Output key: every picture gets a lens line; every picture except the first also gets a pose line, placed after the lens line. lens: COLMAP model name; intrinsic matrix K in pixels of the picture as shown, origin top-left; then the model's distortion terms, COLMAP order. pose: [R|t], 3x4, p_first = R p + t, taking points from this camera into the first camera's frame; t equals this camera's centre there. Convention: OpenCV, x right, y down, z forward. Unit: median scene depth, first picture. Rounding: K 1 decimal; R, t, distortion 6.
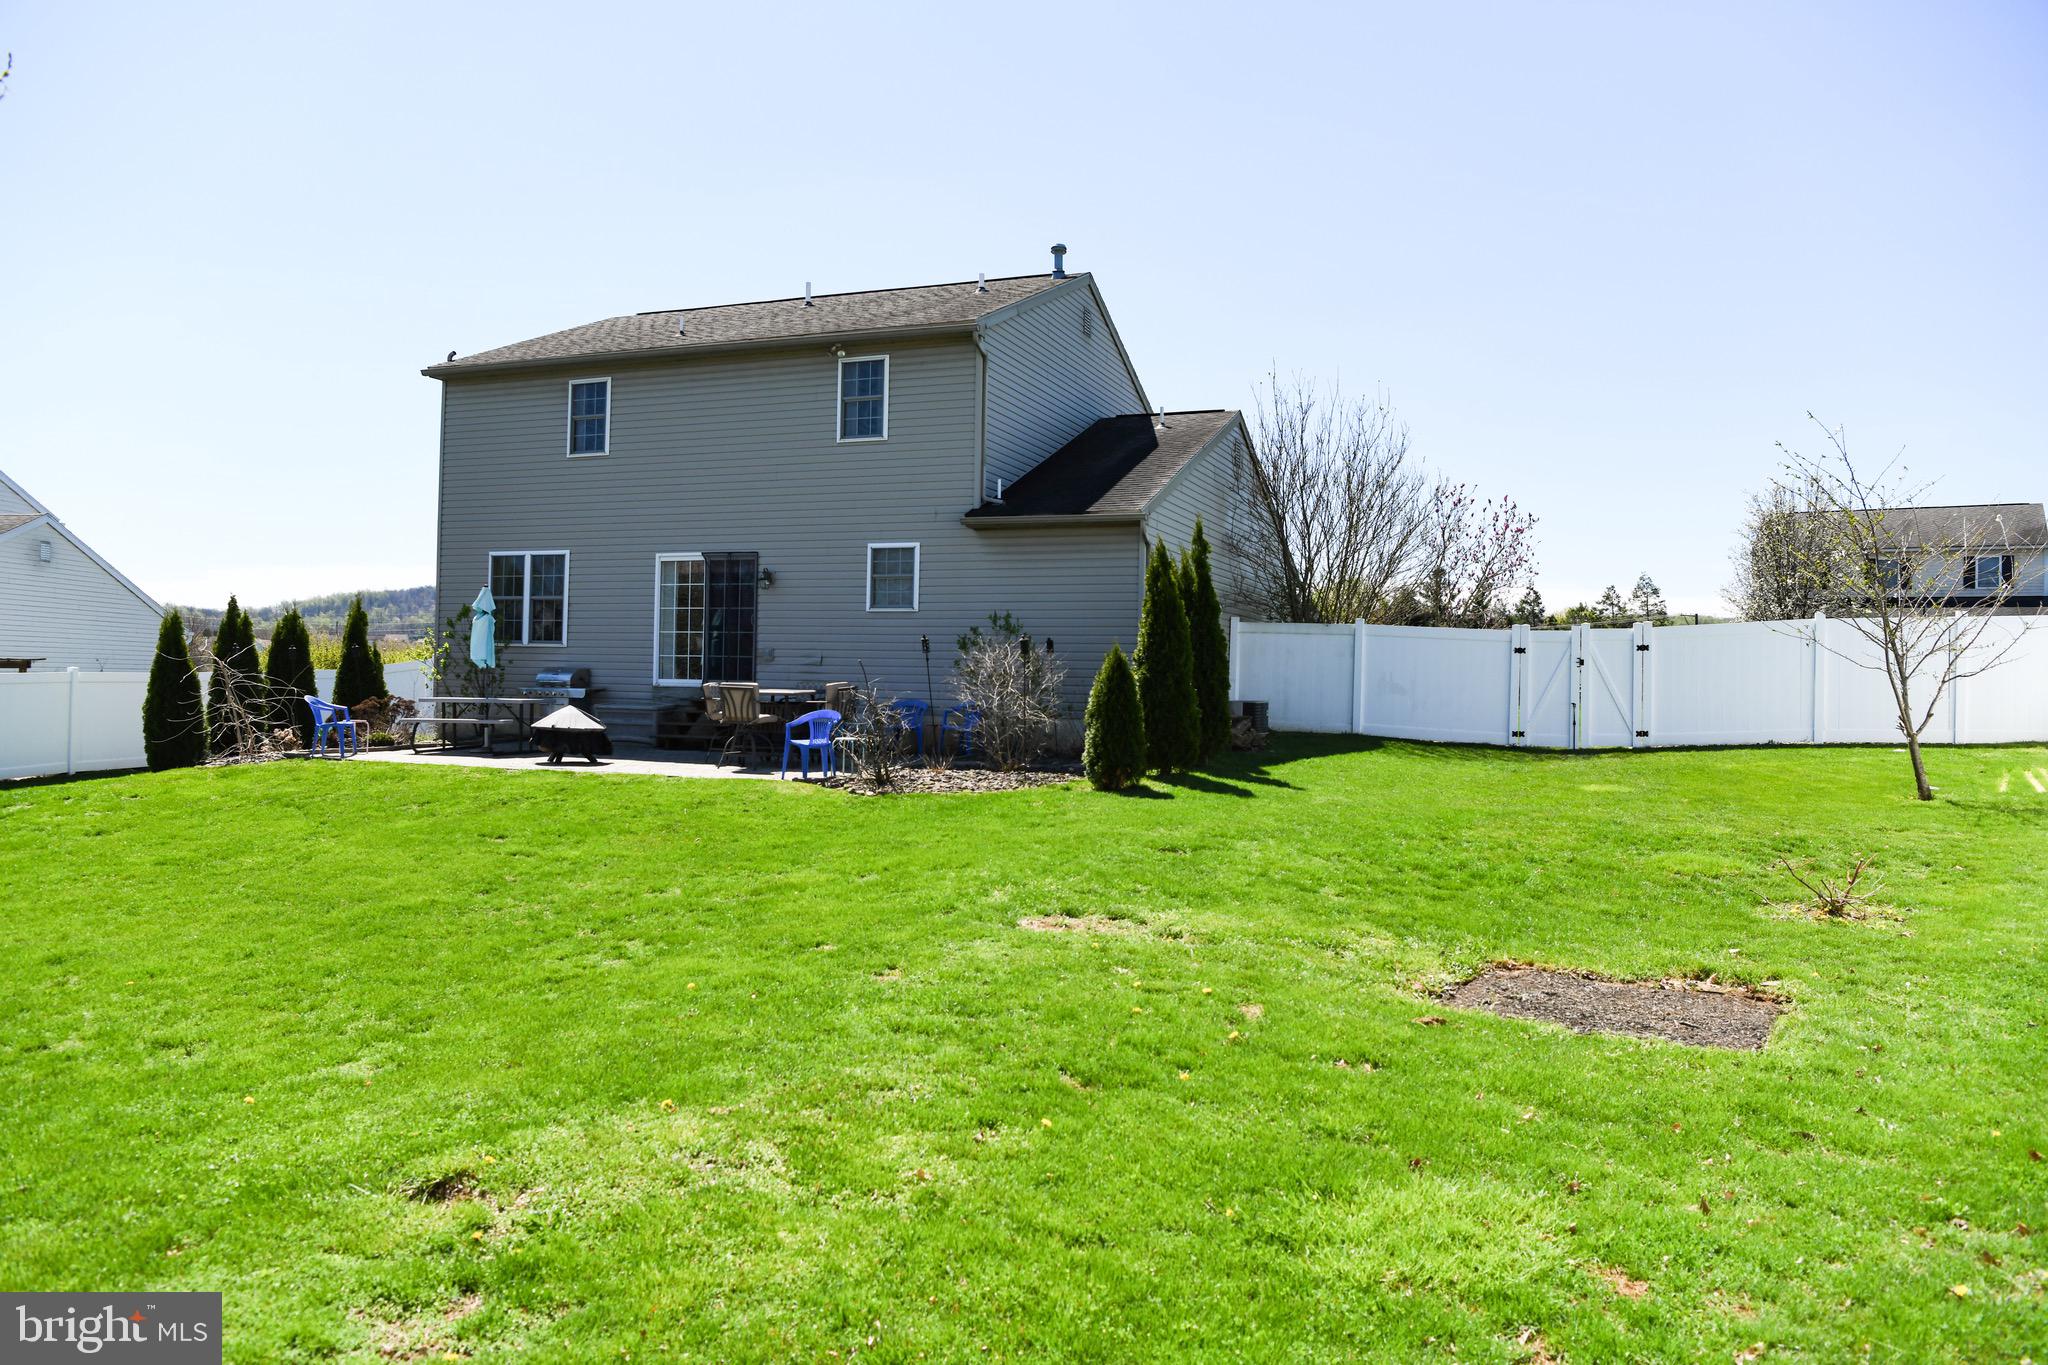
lens RADIAL K [[1408.5, 0, 1024.0], [0, 1408.5, 682.5], [0, 0, 1]] dist [-0.062512, 0.007269]
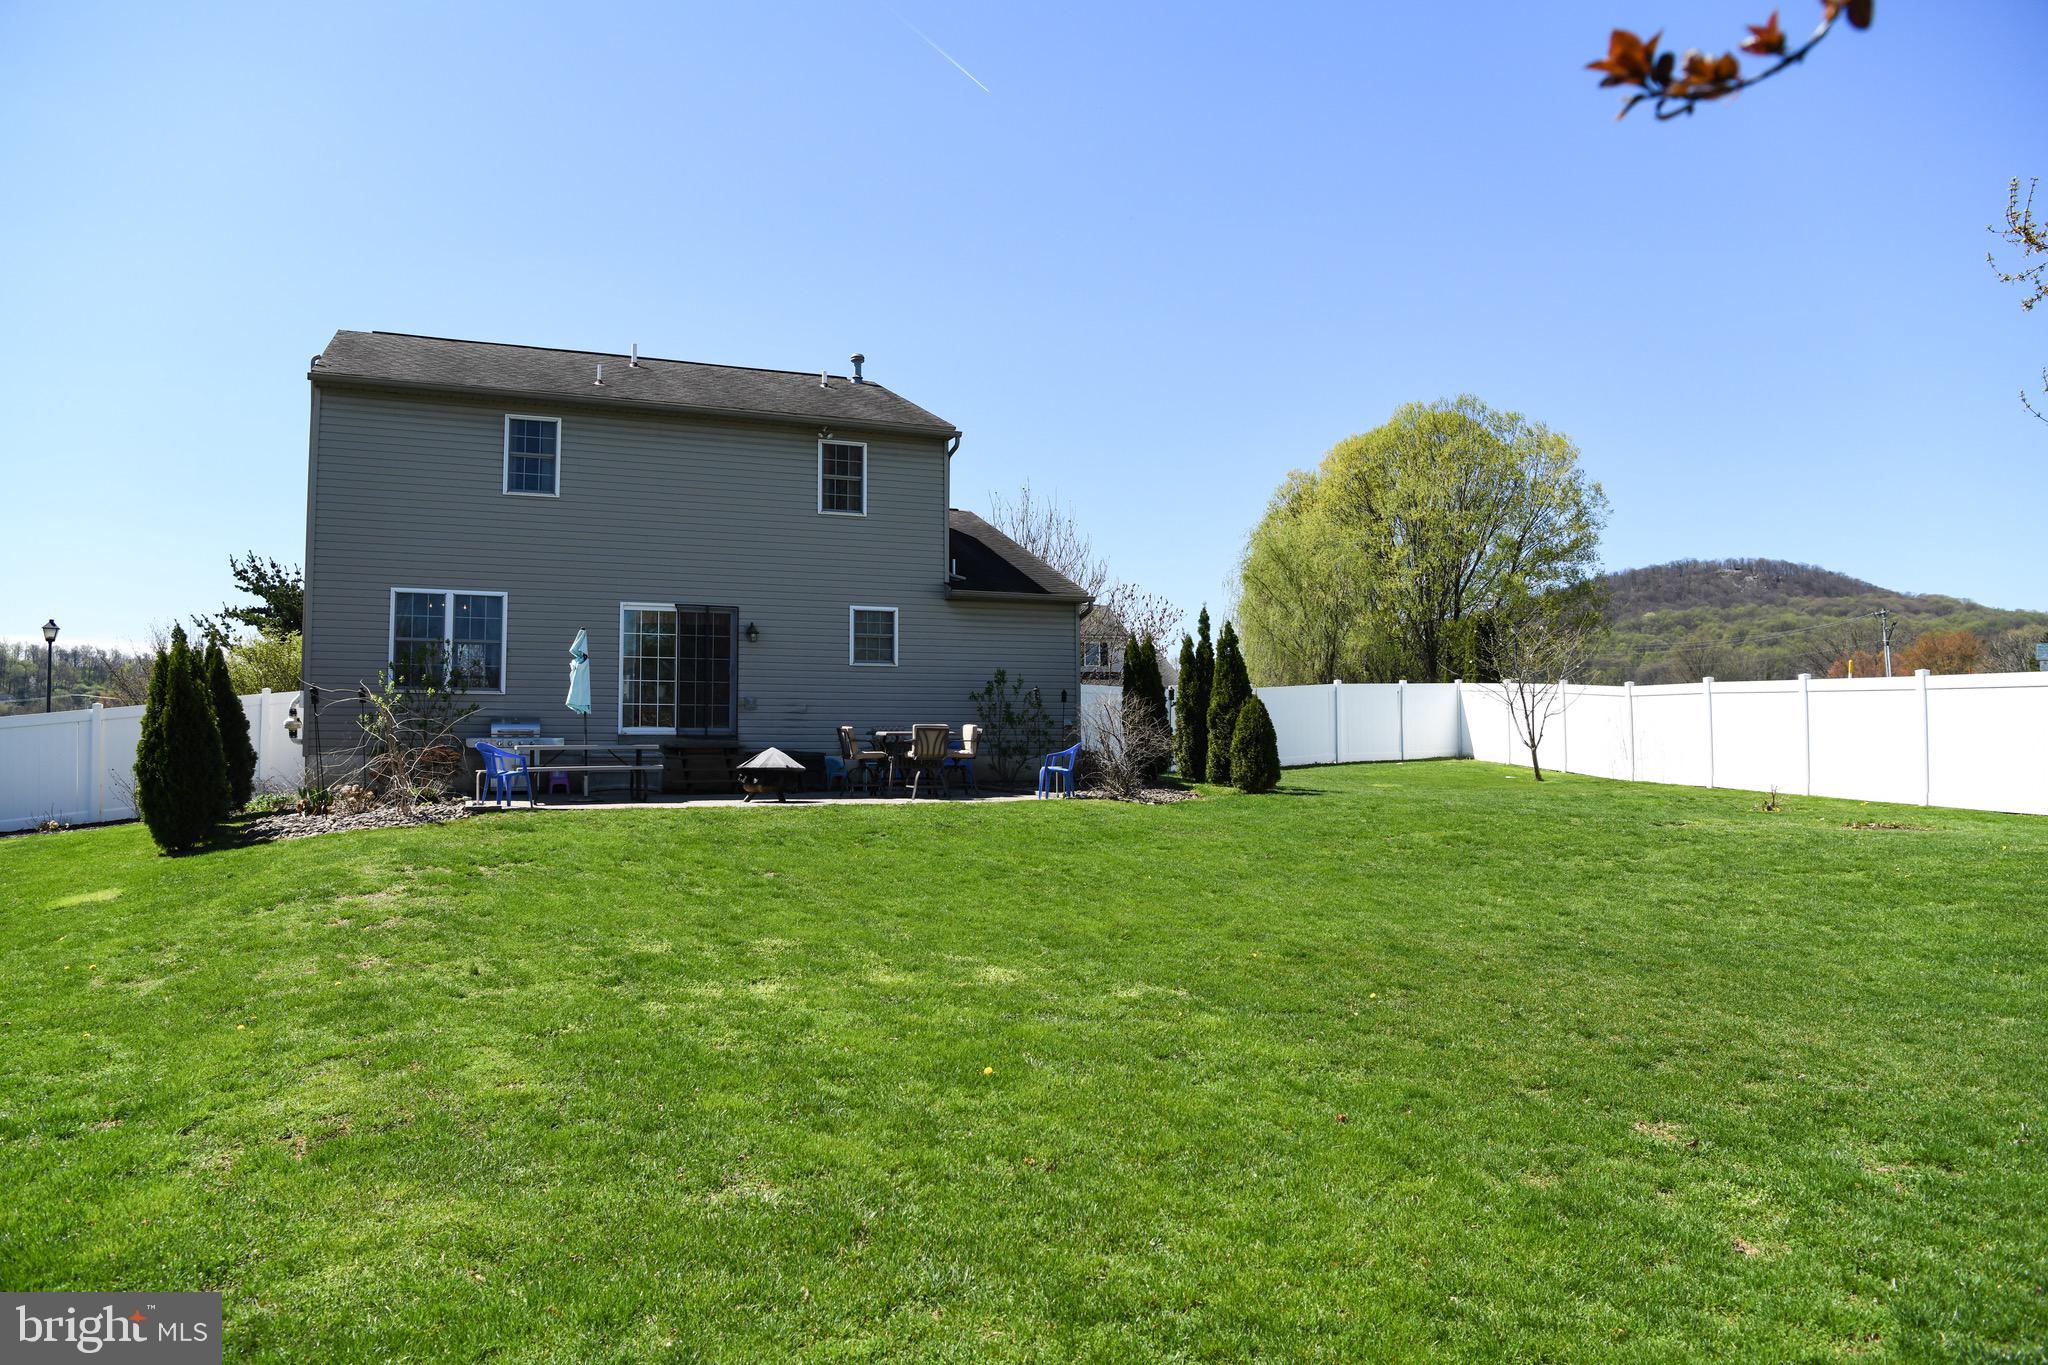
lens RADIAL K [[1408.5, 0, 1024.0], [0, 1408.5, 682.5], [0, 0, 1]] dist [-0.062512, 0.007269]
pose [[0.716293, 0.016713, 0.697599, -0.778044], [0.018393, 0.998914, -0.042818, 0.013939], [-0.697557, 0.043501, 0.715208, 0.090398]]
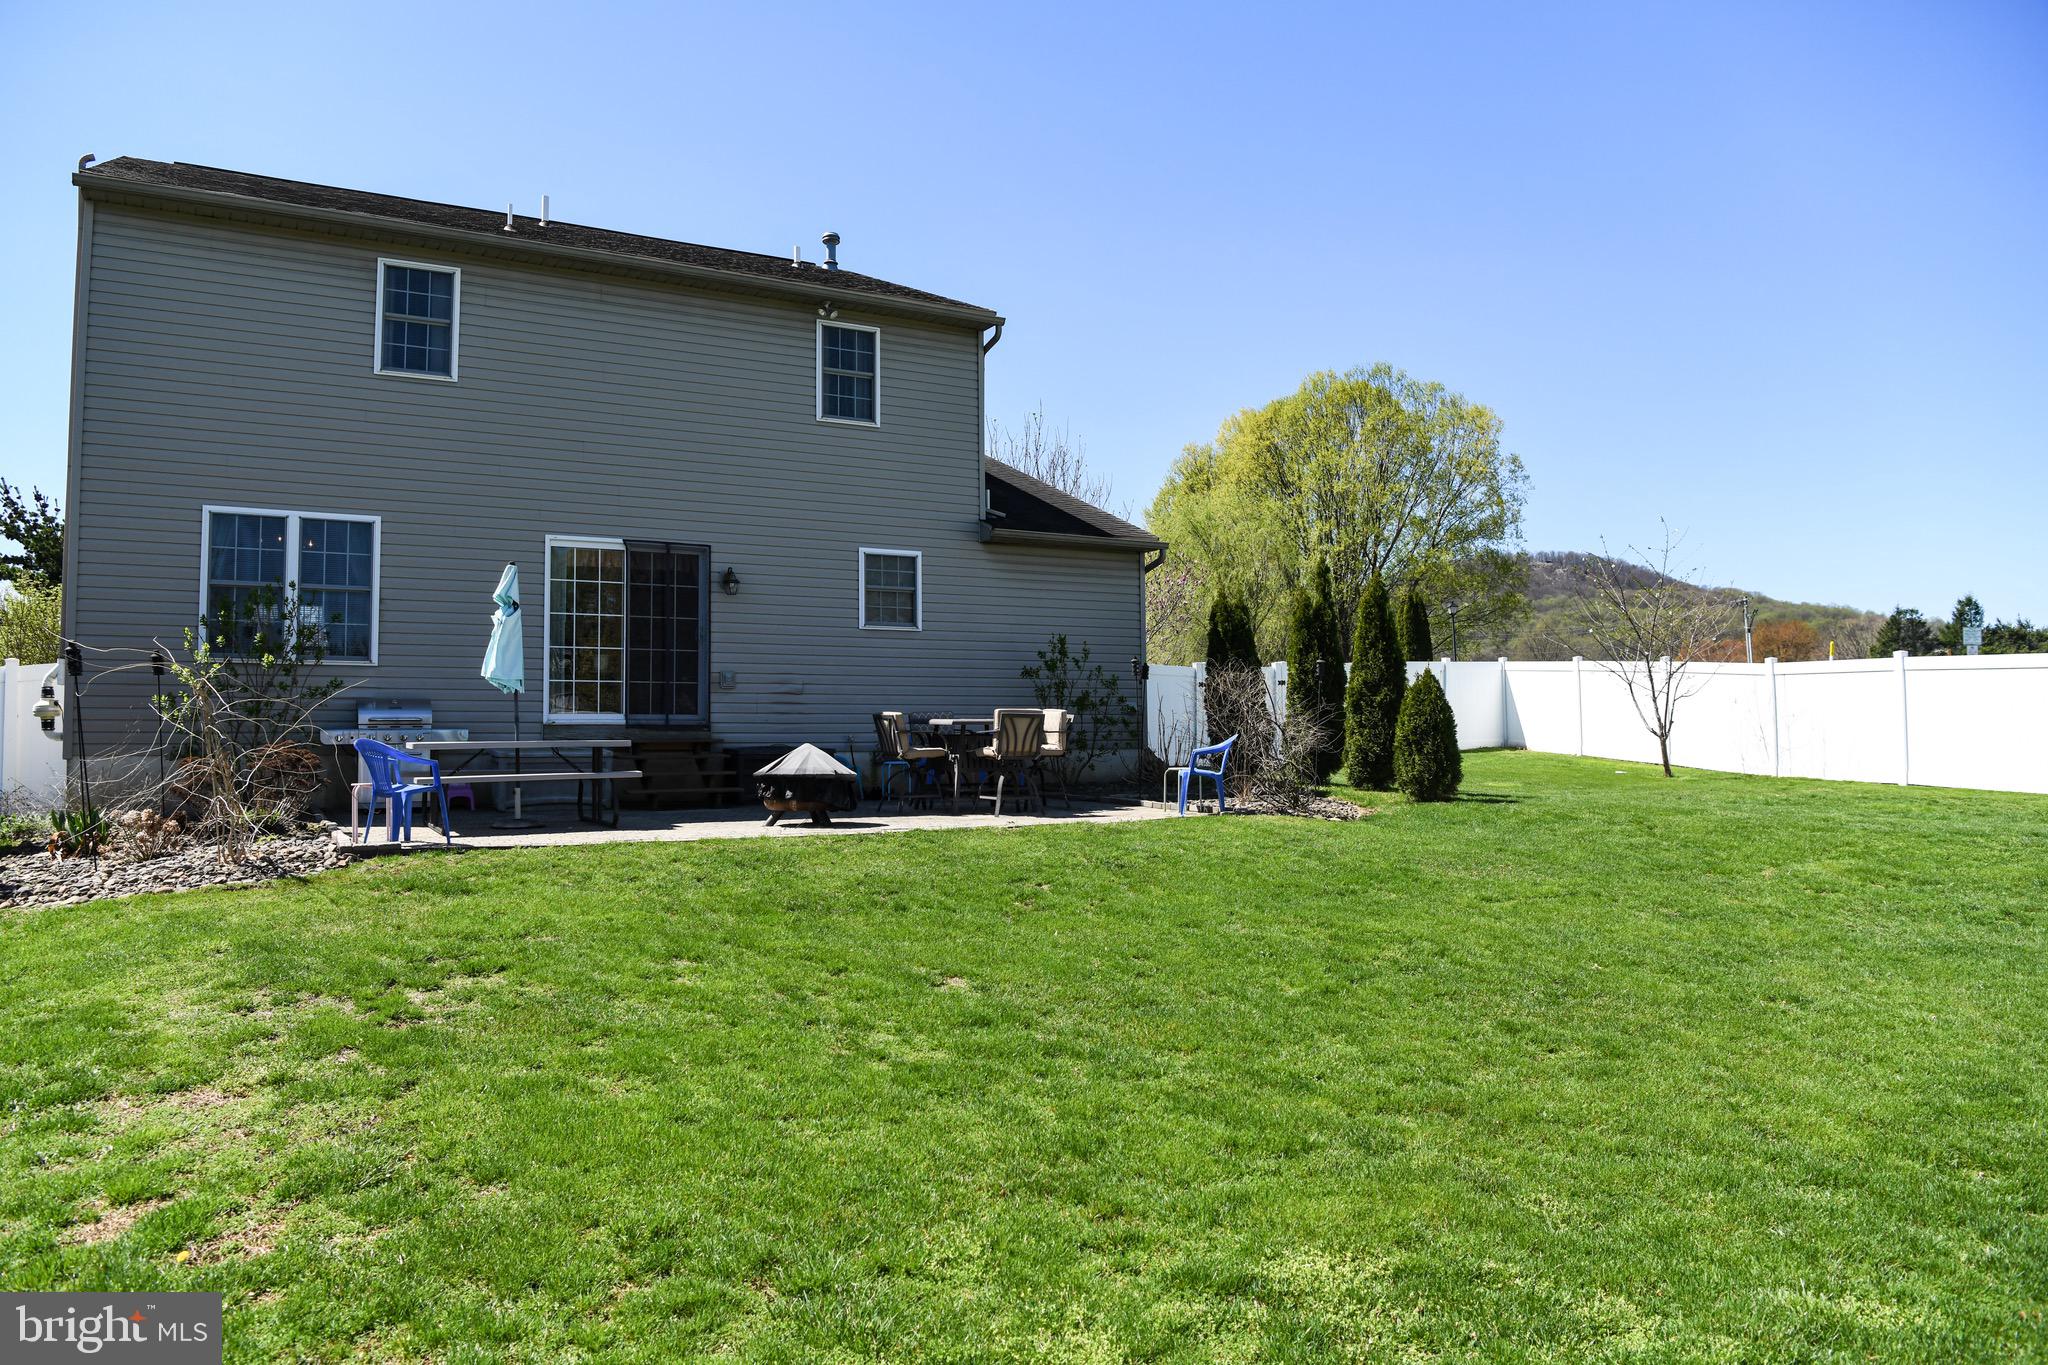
lens RADIAL K [[1408.5, 0, 1024.0], [0, 1408.5, 682.5], [0, 0, 1]] dist [-0.062512, 0.007269]
pose [[0.629123, 0.010813, 0.777231, -0.675915], [0.021306, 0.999288, -0.031148, 0.008814], [-0.777014, 0.036156, 0.628444, 0.392010]]
